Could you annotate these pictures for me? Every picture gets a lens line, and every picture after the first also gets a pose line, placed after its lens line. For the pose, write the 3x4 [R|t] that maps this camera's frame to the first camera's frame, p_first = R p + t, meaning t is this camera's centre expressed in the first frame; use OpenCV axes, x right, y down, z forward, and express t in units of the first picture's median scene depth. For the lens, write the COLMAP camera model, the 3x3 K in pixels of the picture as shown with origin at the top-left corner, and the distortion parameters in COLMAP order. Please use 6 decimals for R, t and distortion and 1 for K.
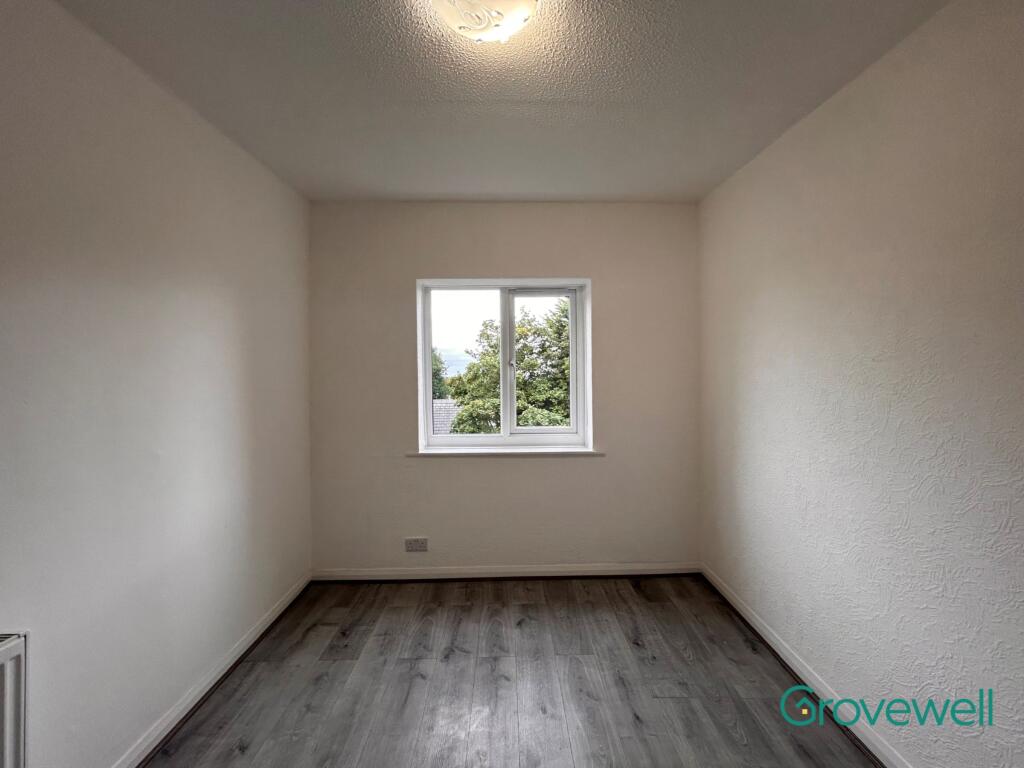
lens RADIAL K [[406.2, 0, 504.5], [0, 406.2, 384.7], [0, 0, 1]] dist [-0.002496, -0.001052]
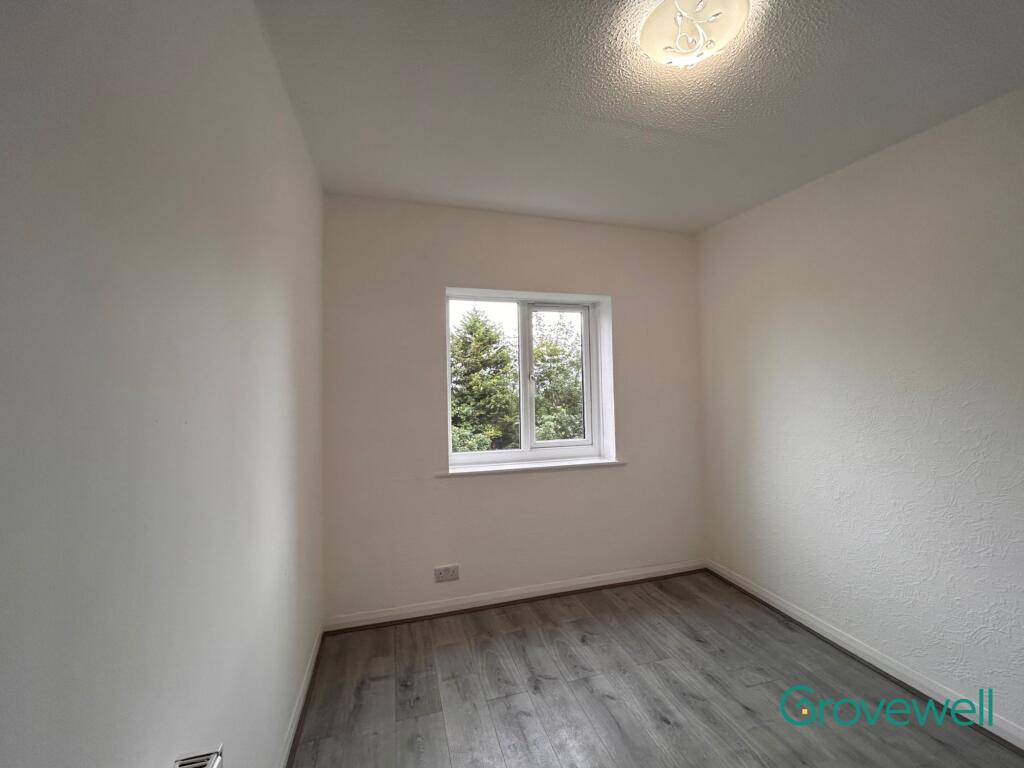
lens RADIAL K [[406.2, 0, 513.1], [0, 406.2, 385.2], [0, 0, 1]] dist [-0.002496, -0.001052]
pose [[0.966297, -0.004803, 0.257386, -0.358915], [0.014691, 0.999225, -0.036508, 0.003948], [-0.257011, 0.039058, 0.965619, 0.067443]]
